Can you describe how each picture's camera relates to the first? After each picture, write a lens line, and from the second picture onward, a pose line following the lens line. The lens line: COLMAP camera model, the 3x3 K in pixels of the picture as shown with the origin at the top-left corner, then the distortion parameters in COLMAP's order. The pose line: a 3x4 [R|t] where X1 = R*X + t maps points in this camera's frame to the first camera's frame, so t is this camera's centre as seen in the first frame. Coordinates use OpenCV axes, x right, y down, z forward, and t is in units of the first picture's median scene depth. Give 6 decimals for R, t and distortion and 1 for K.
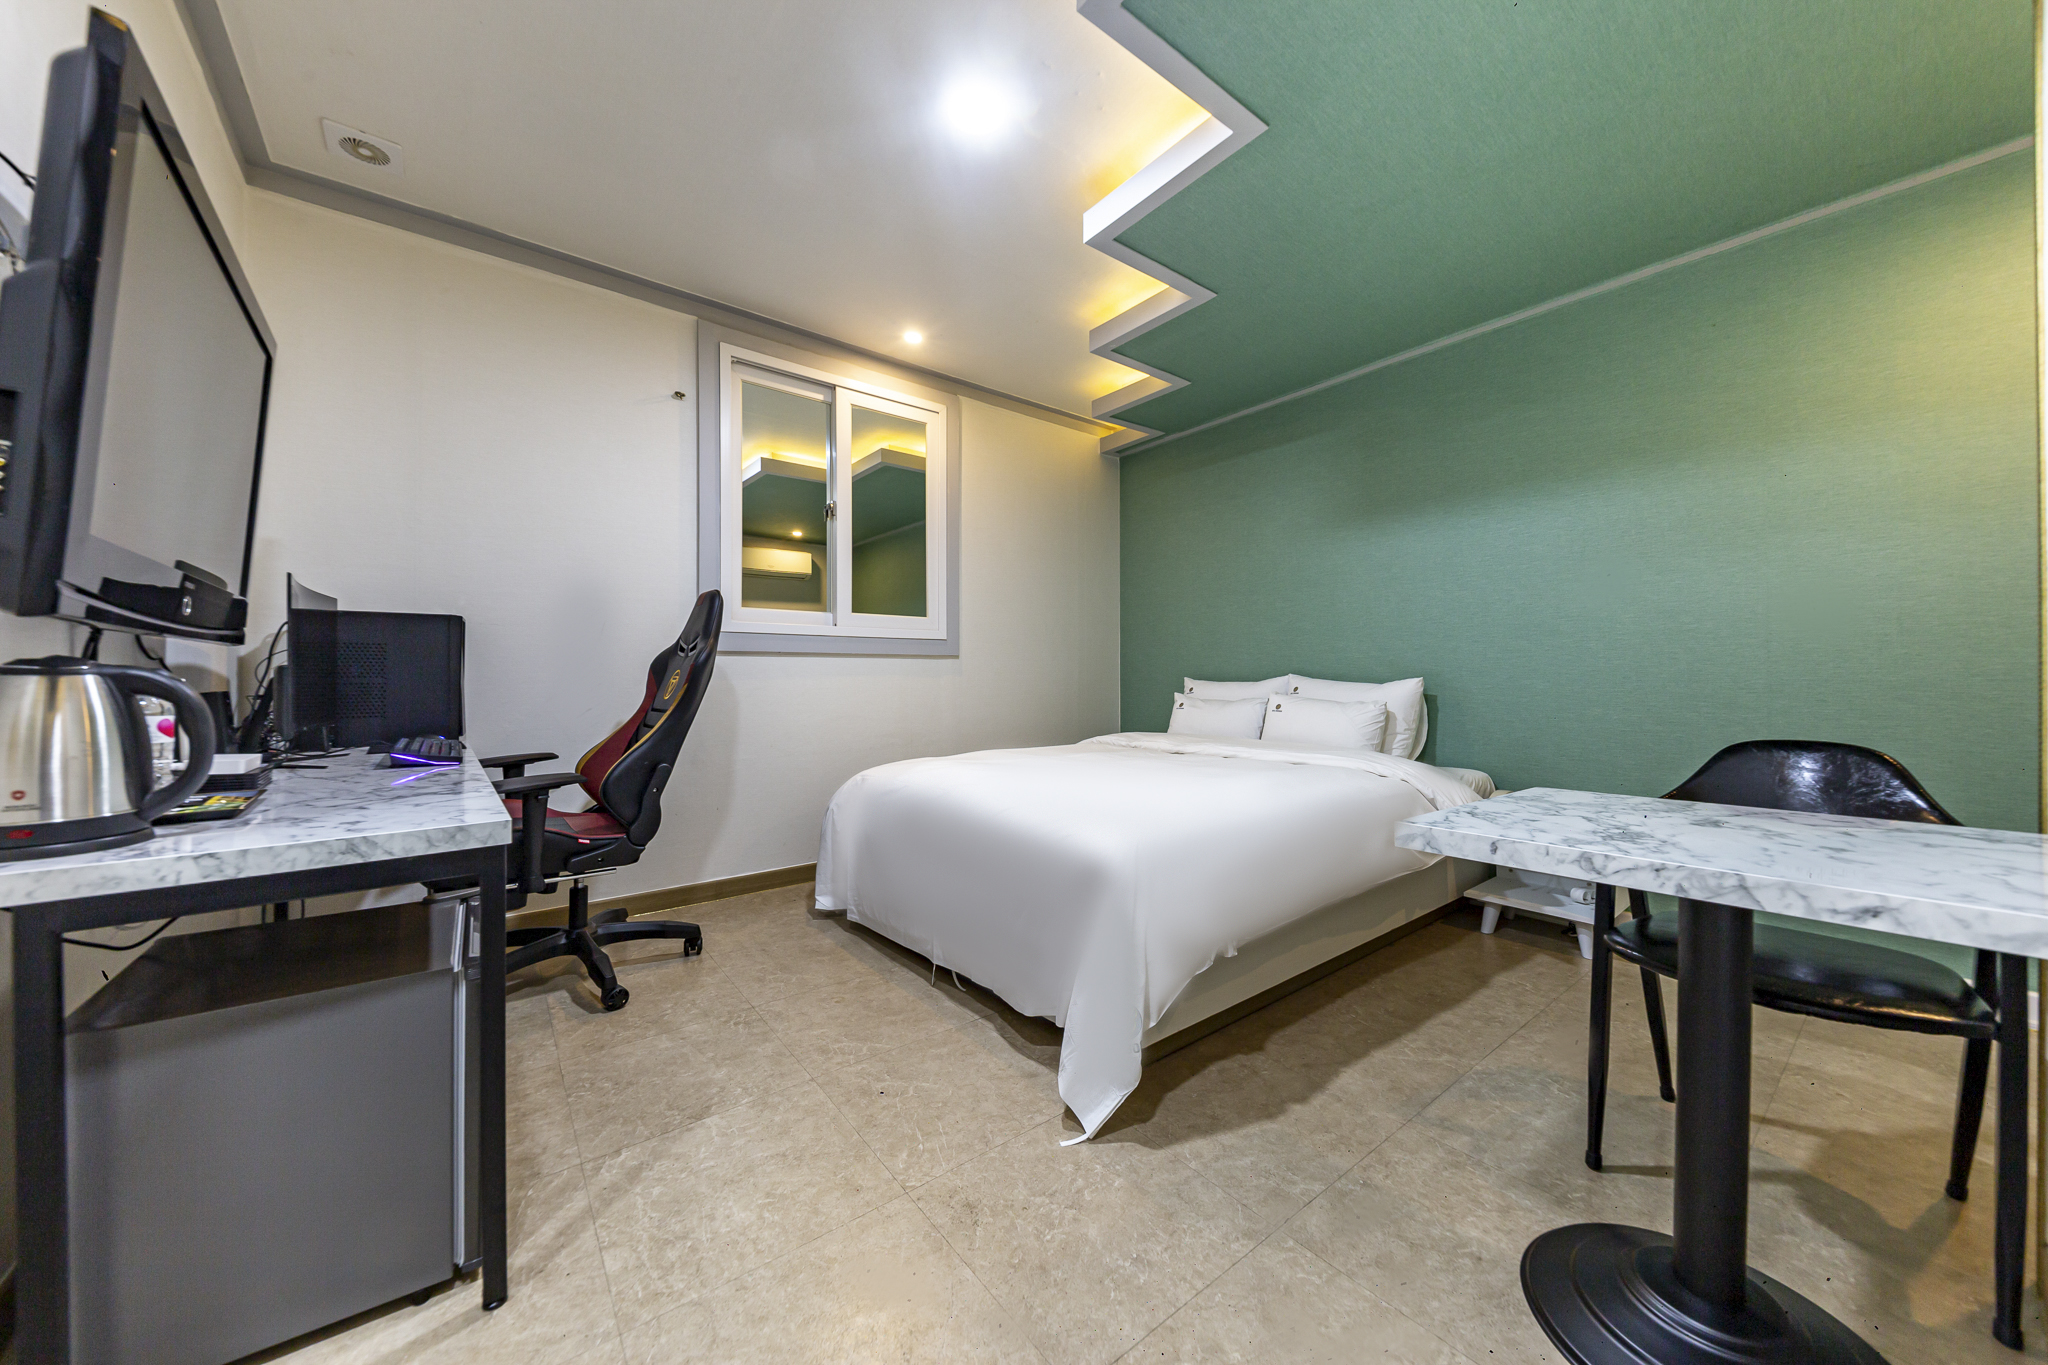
lens RADIAL K [[704.8, 0, 1026.1], [0, 704.8, 672.7], [0, 0, 1]] dist [0.007936, -0.001443]
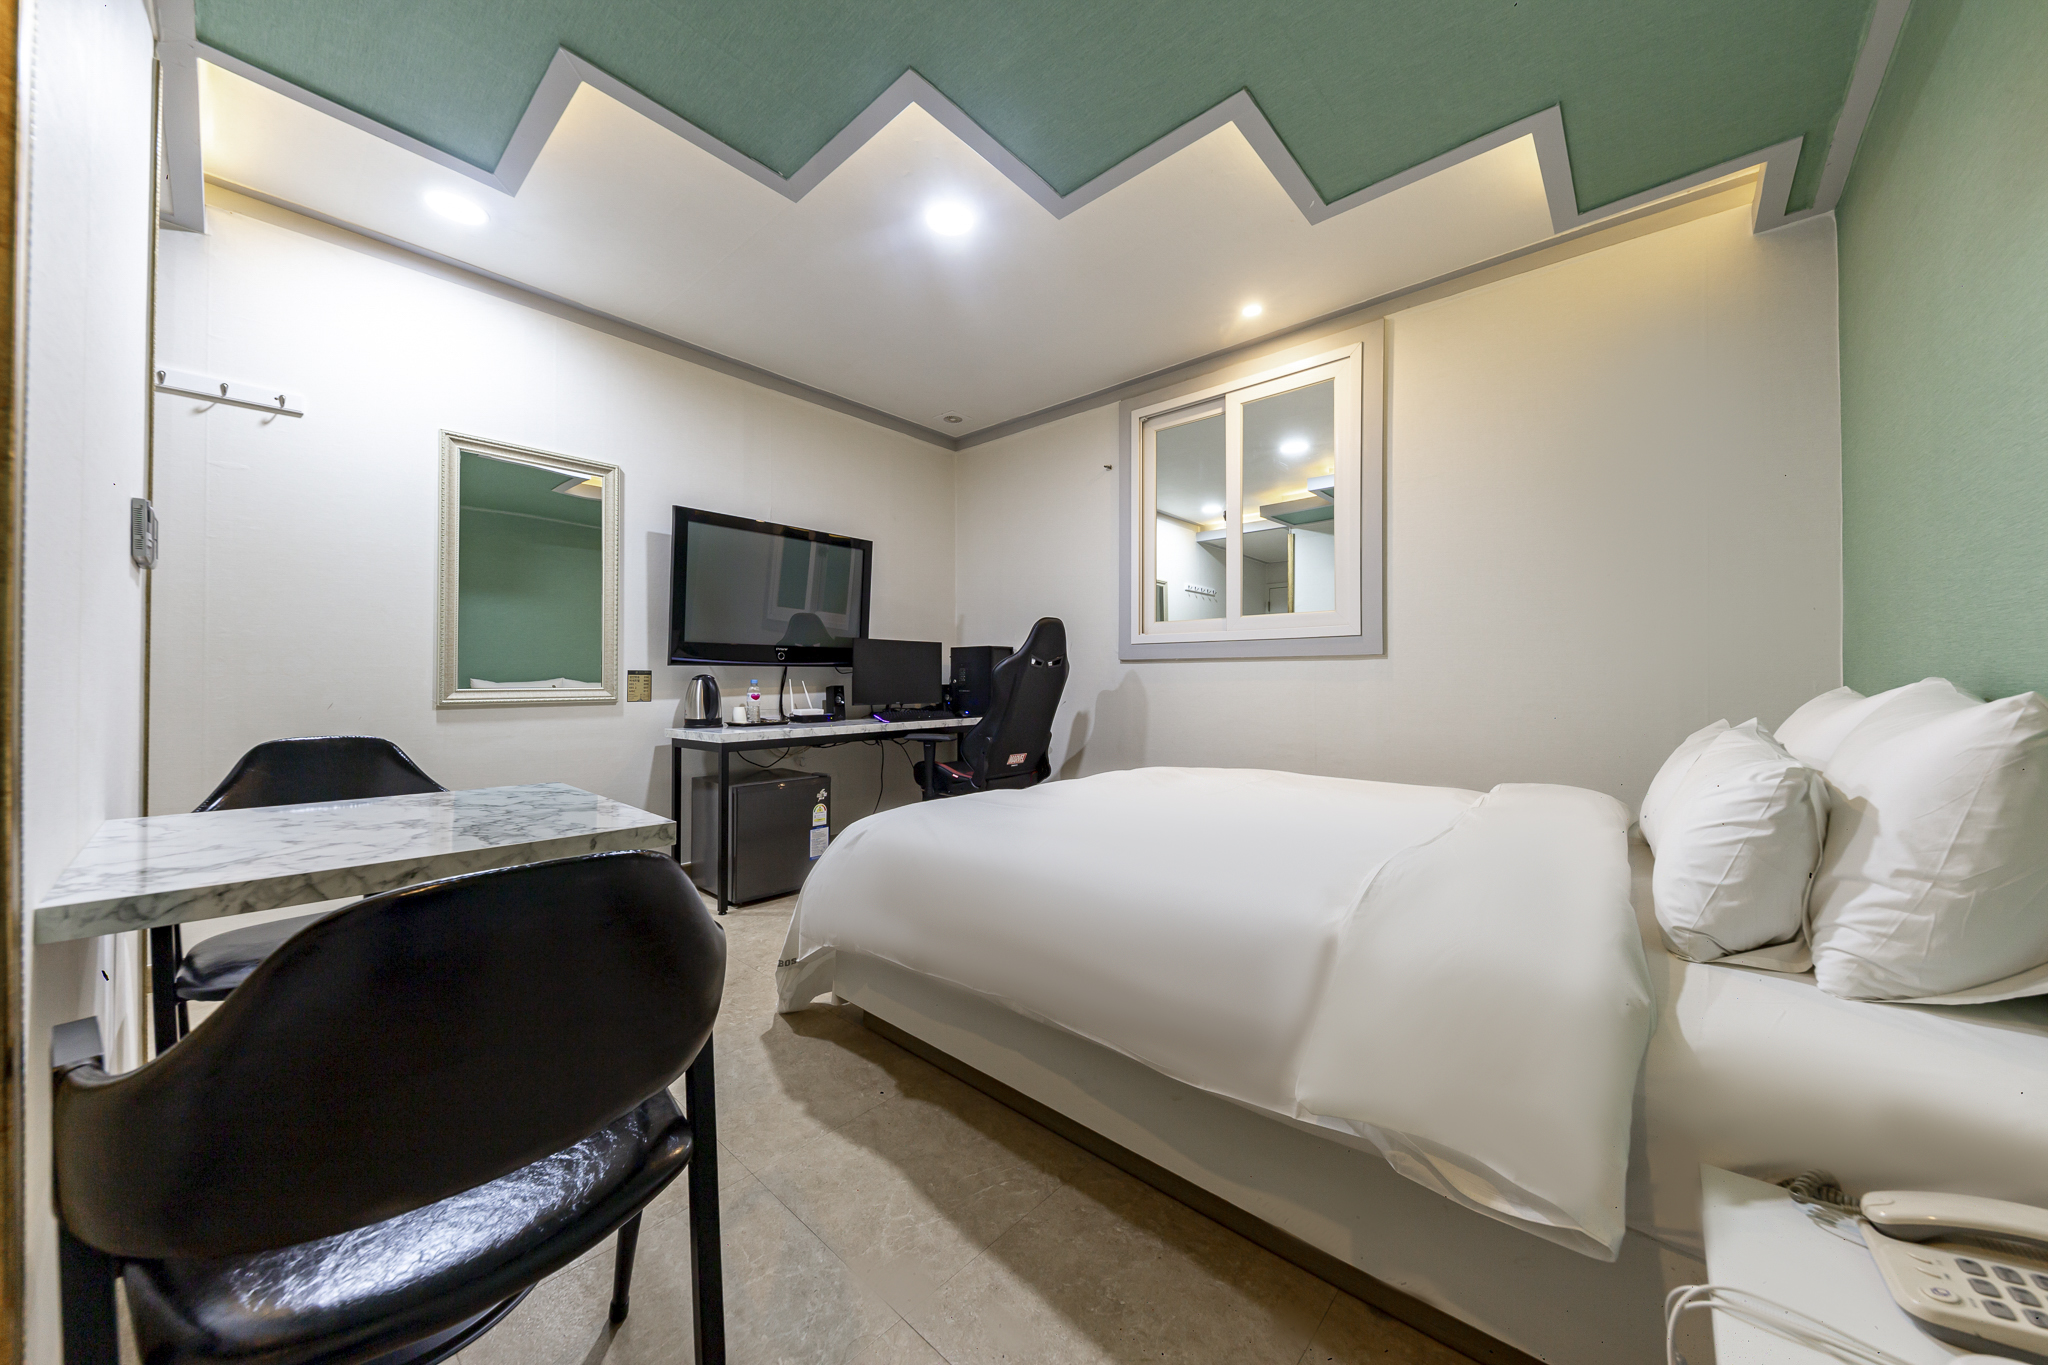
lens RADIAL K [[704.8, 0, 1021.1], [0, 704.8, 672.2], [0, 0, 1]] dist [0.007936, -0.001443]
pose [[0.170559, -0.009762, -0.985299, 0.760131], [0.008042, 0.999931, -0.008515, -0.000895], [0.985315, -0.006472, 0.170626, 0.601105]]
